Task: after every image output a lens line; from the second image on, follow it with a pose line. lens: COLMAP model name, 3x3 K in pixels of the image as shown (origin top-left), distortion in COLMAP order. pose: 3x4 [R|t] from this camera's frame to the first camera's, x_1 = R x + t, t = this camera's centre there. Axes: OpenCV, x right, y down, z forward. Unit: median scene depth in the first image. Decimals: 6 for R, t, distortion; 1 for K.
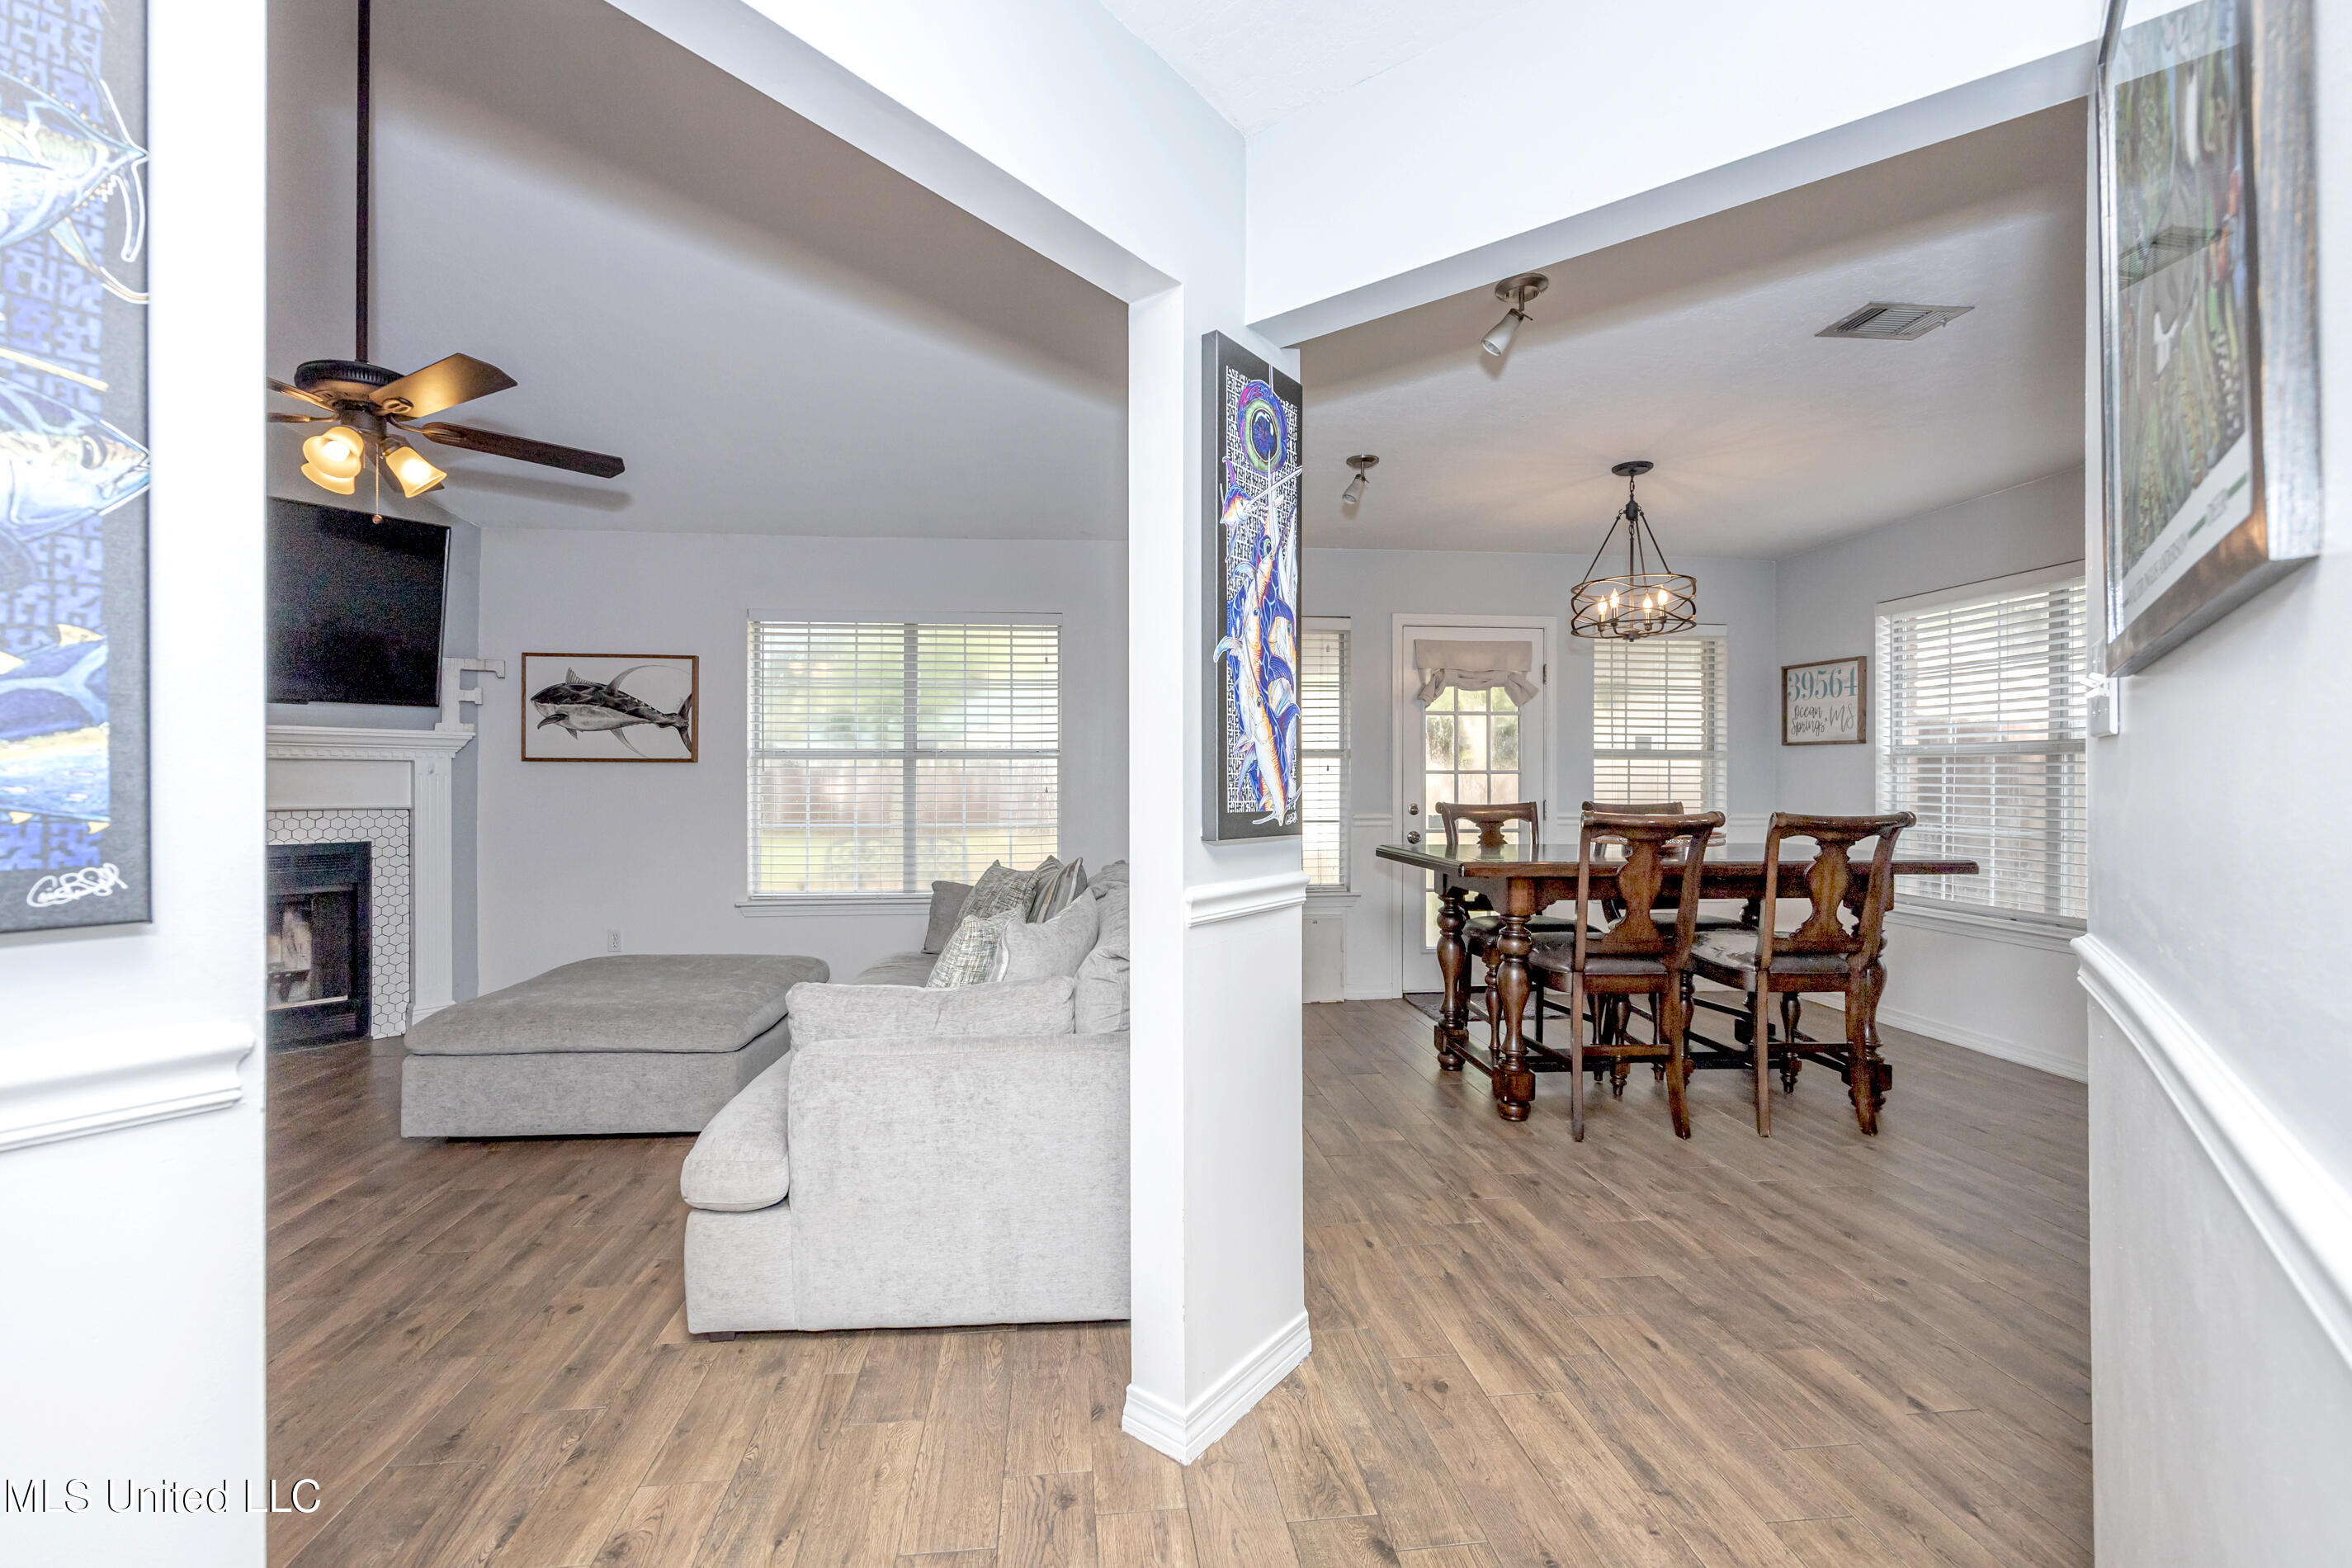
lens RADIAL K [[986.4, 0, 1144.9], [0, 986.4, 778.5], [0, 0, 1]] dist [0.000416, -0.000340]
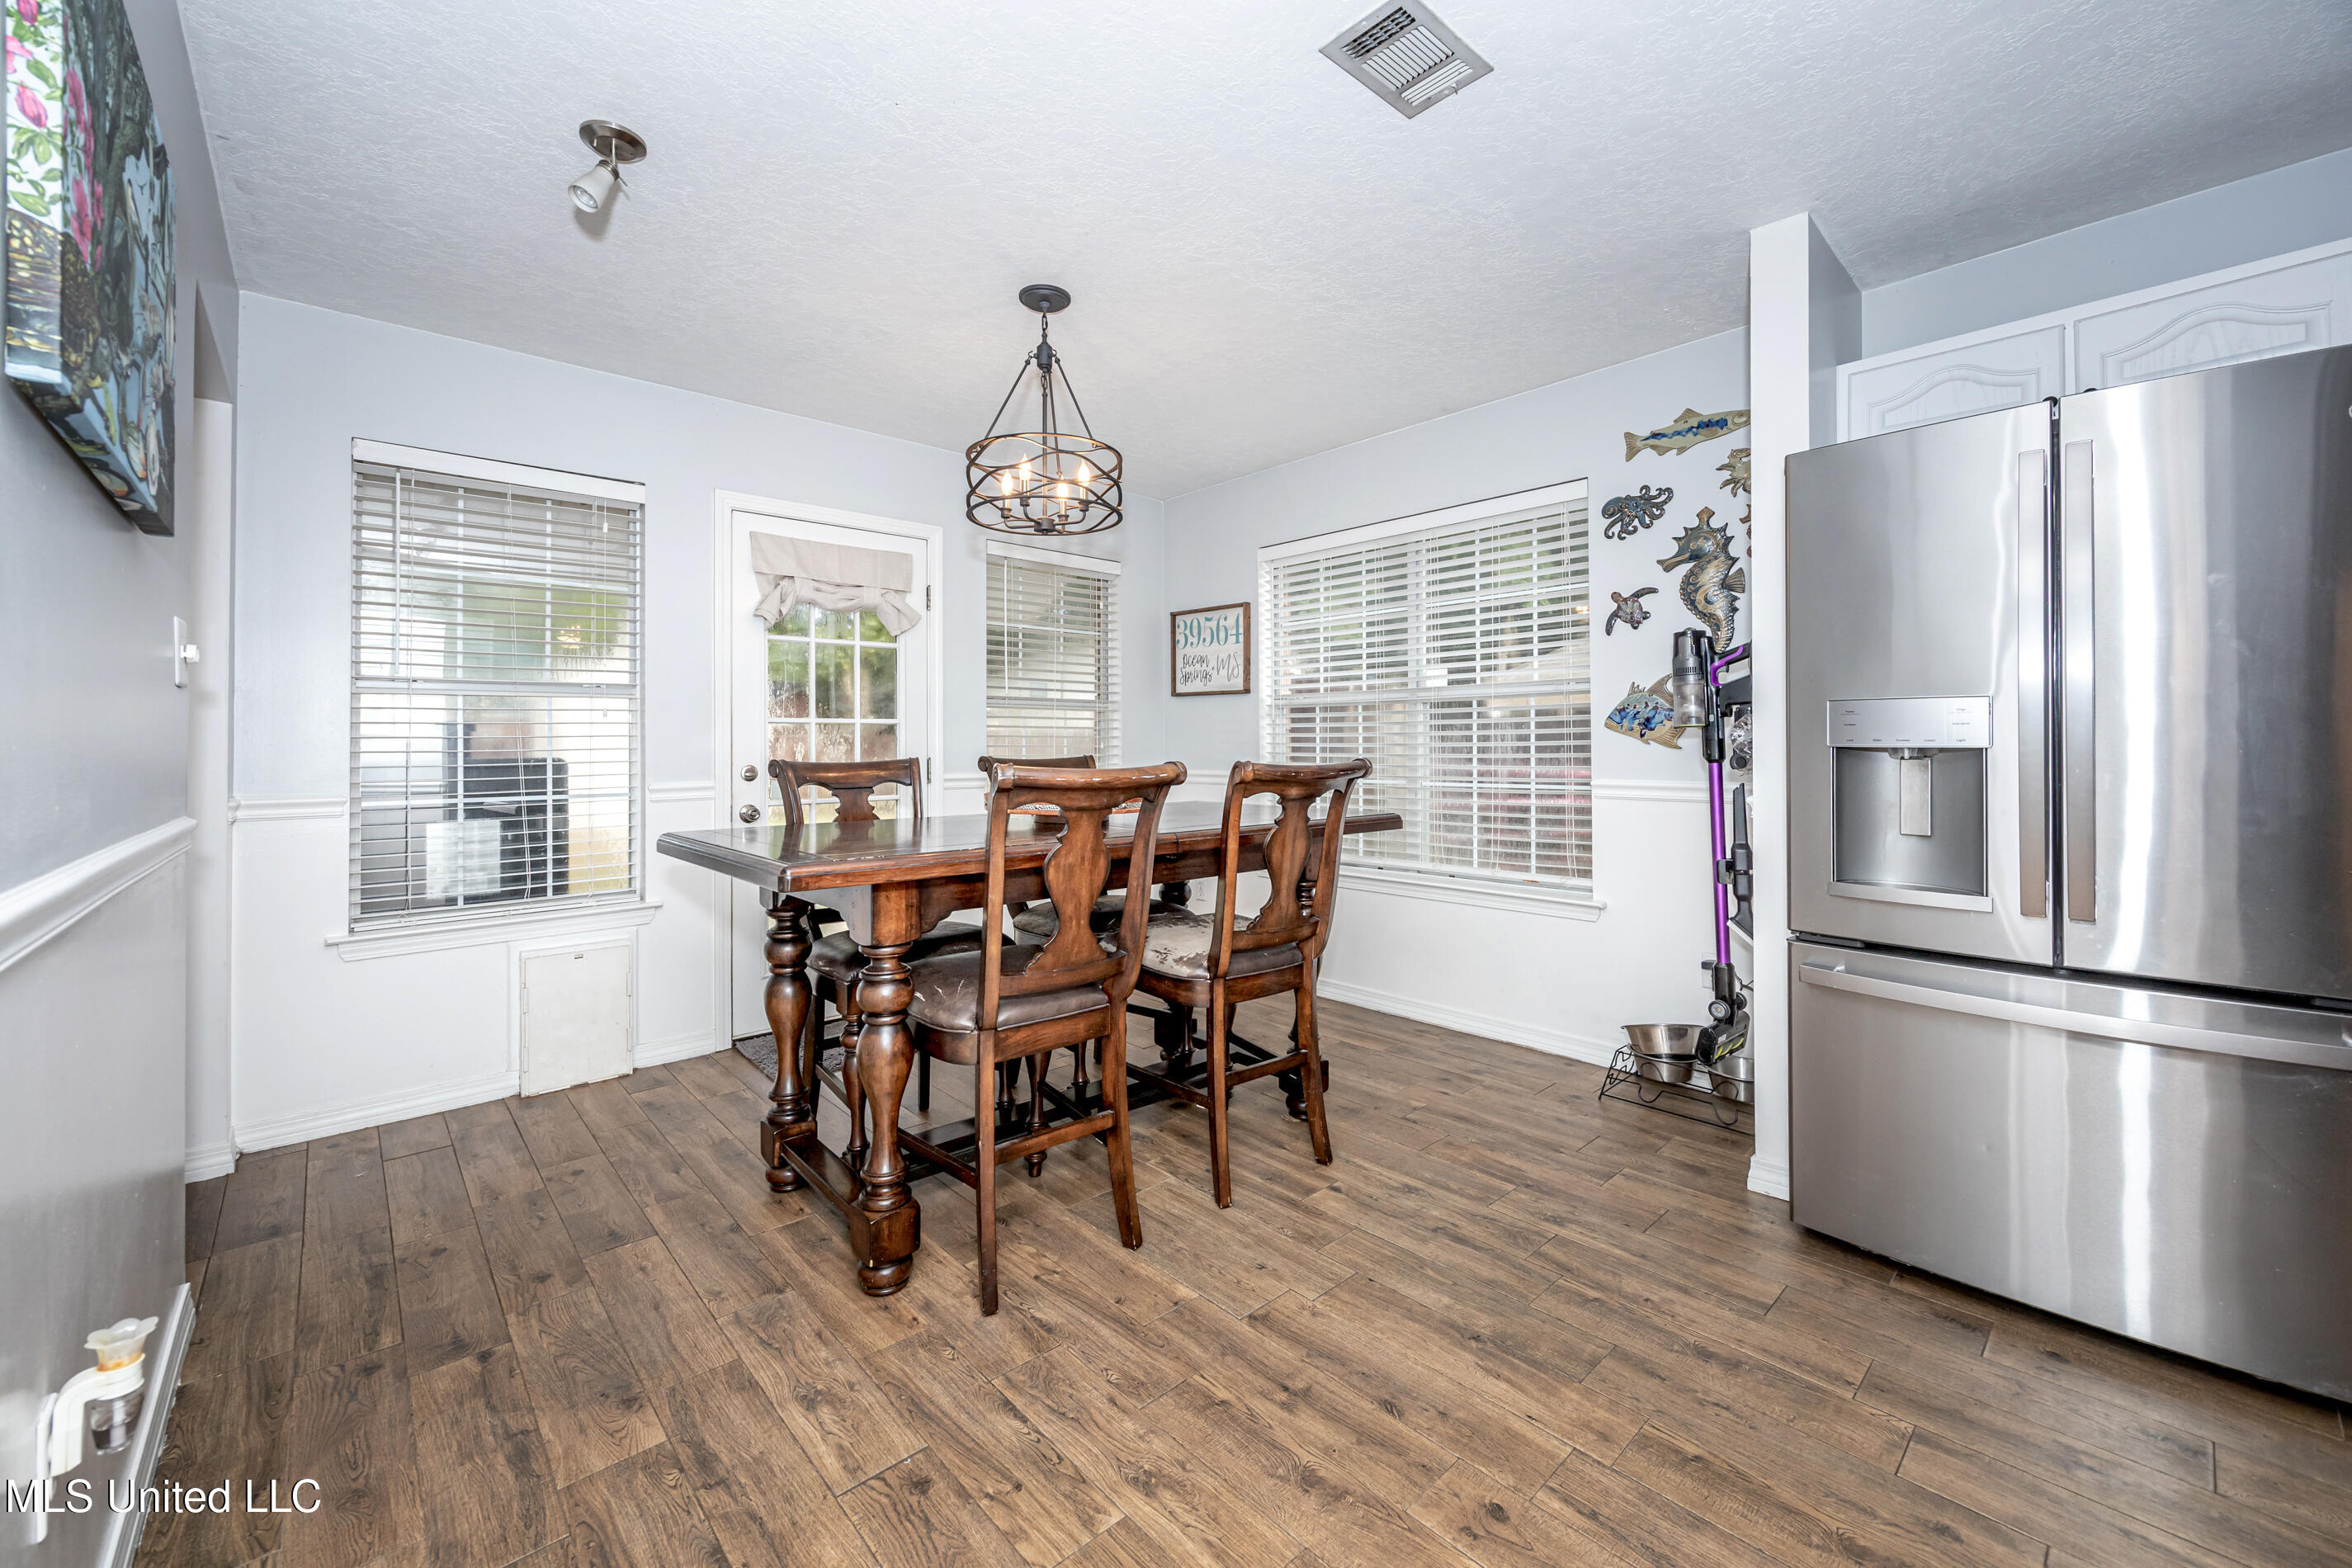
lens RADIAL K [[926.7, 0, 1181.2], [0, 926.7, 736.0], [0, 0, 1]] dist [0.000327, -0.000883]
pose [[0.792133, 0.002395, 0.610343, 0.187253], [0.005549, 0.999923, -0.011126, 0.022841], [-0.610323, 0.012200, 0.792059, 0.479783]]
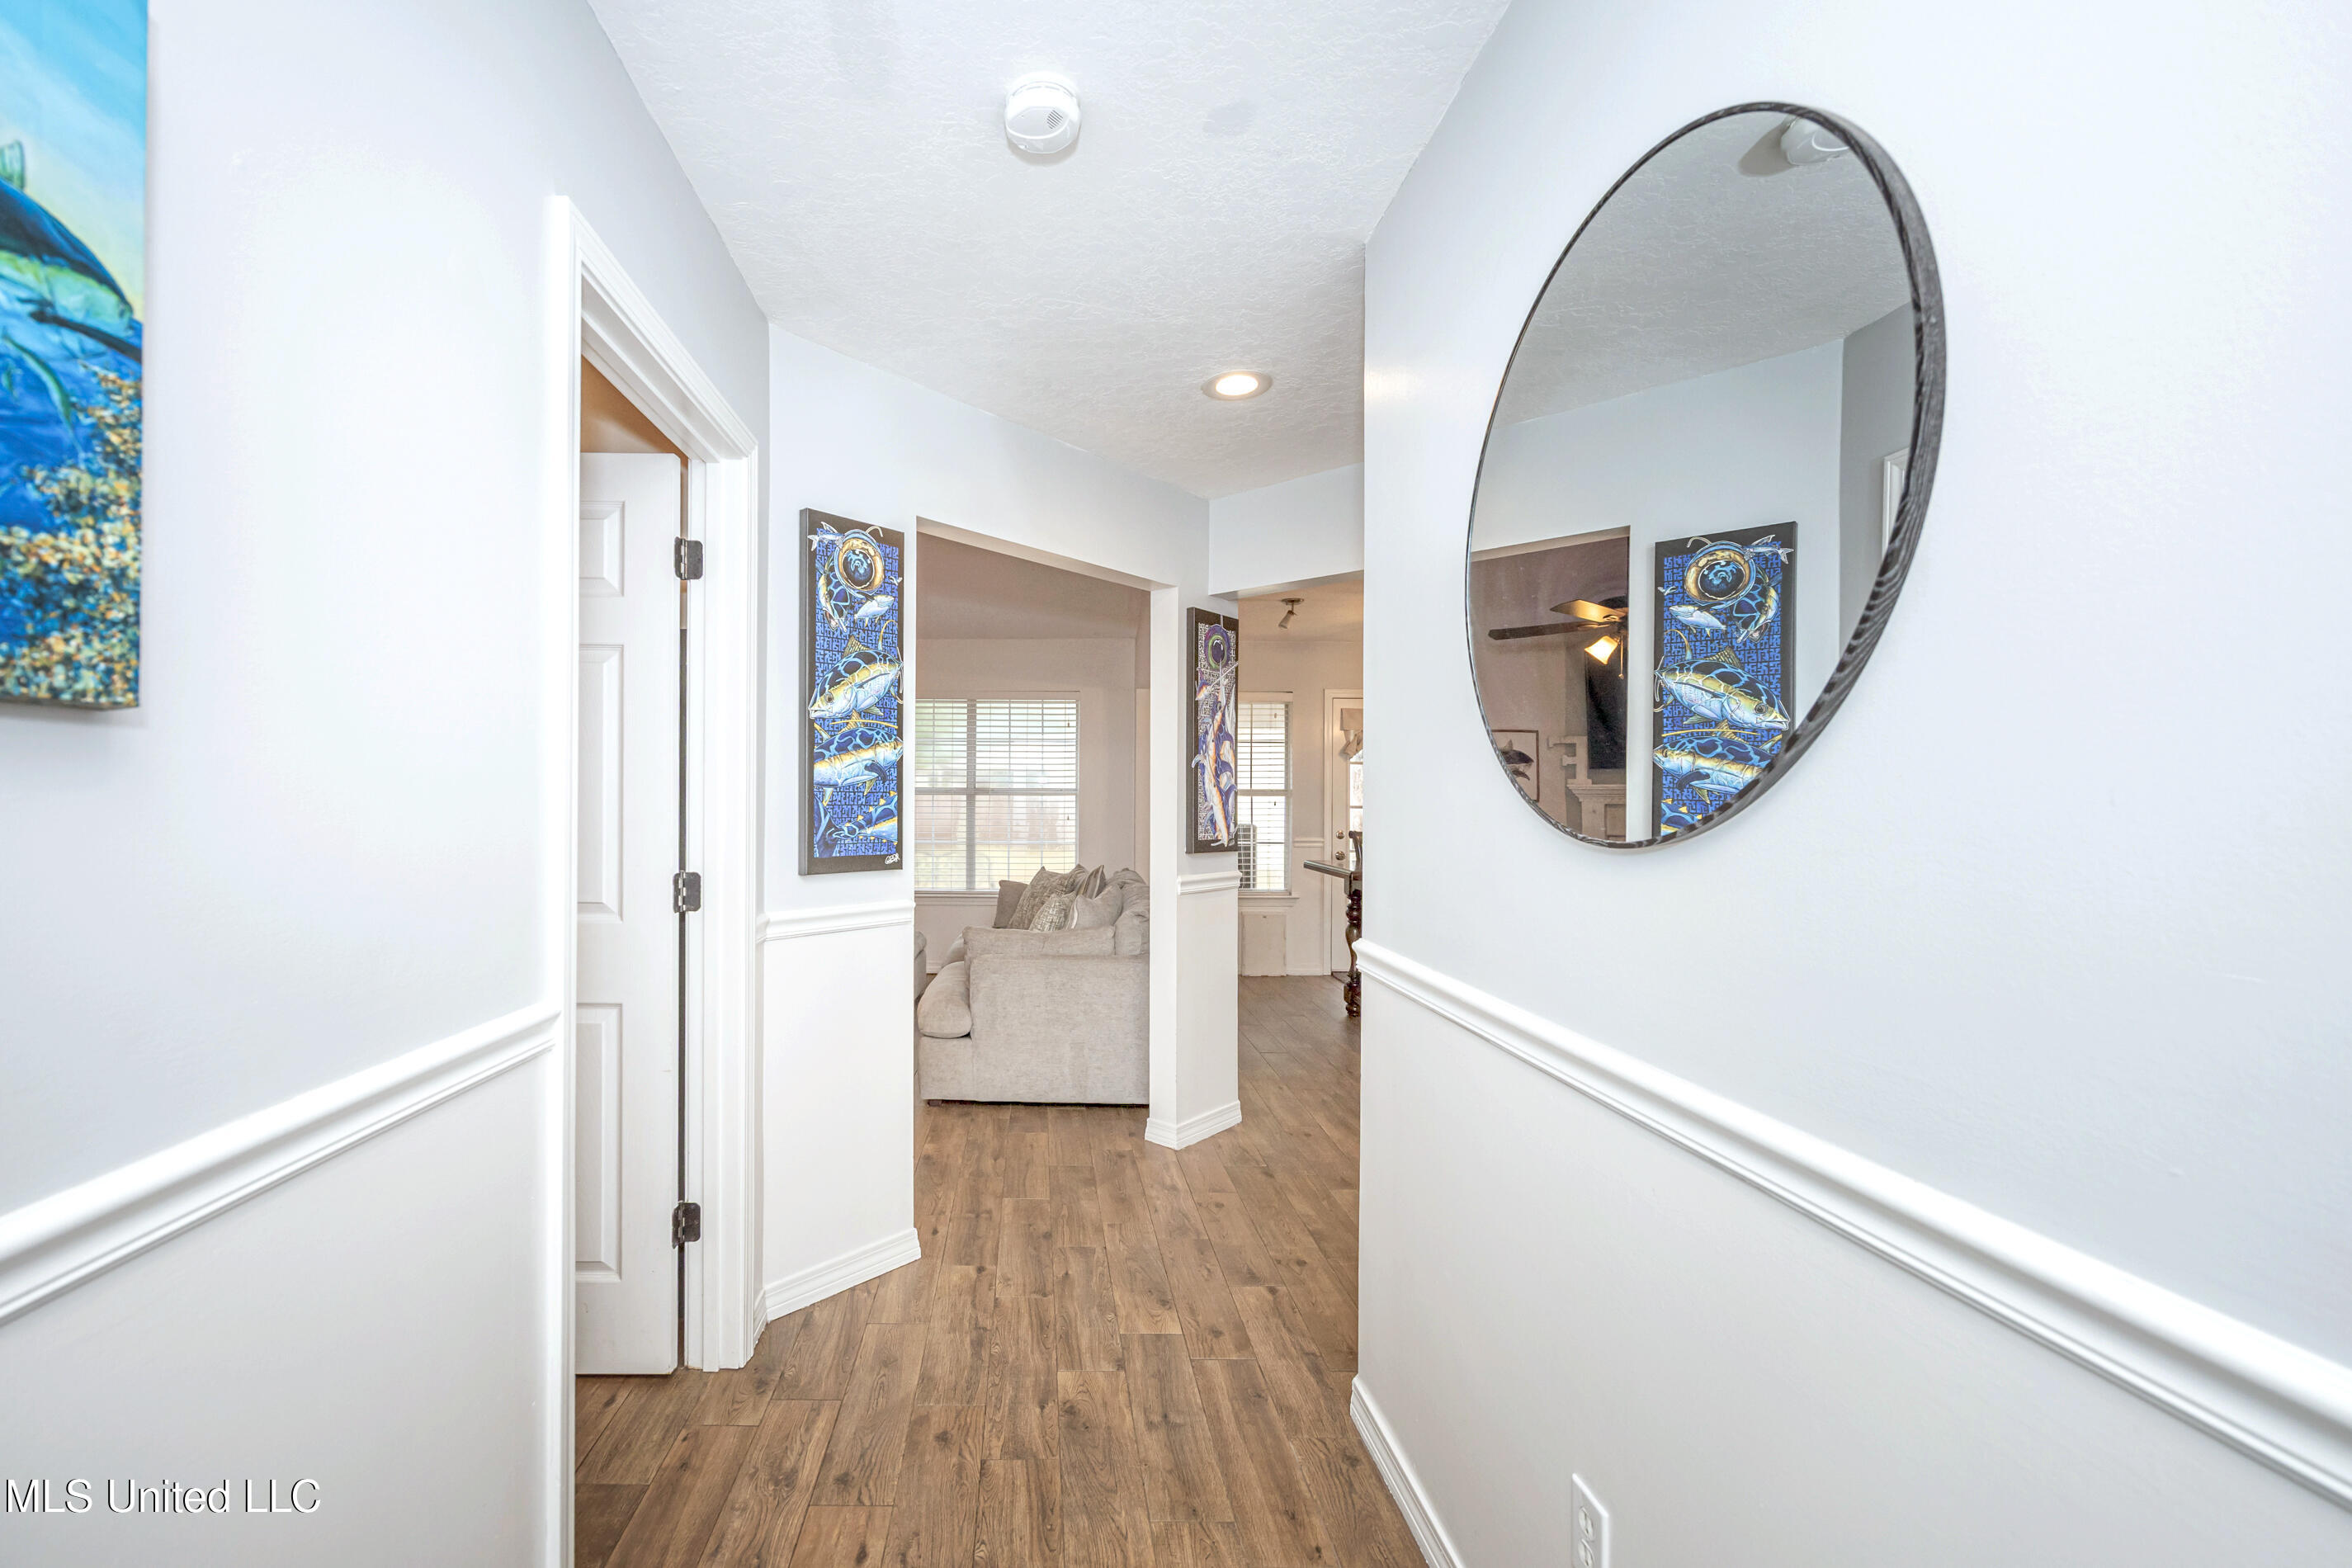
lens RADIAL K [[926.7, 0, 1015.8], [0, 926.7, 784.4], [0, 0, 1]] dist [0.000327, -0.000883]
pose [[0.993587, 0.005197, -0.112951, -0.039798], [-0.006942, 0.999862, -0.015062, -0.025643], [0.112857, 0.015749, 0.993486, -0.500366]]
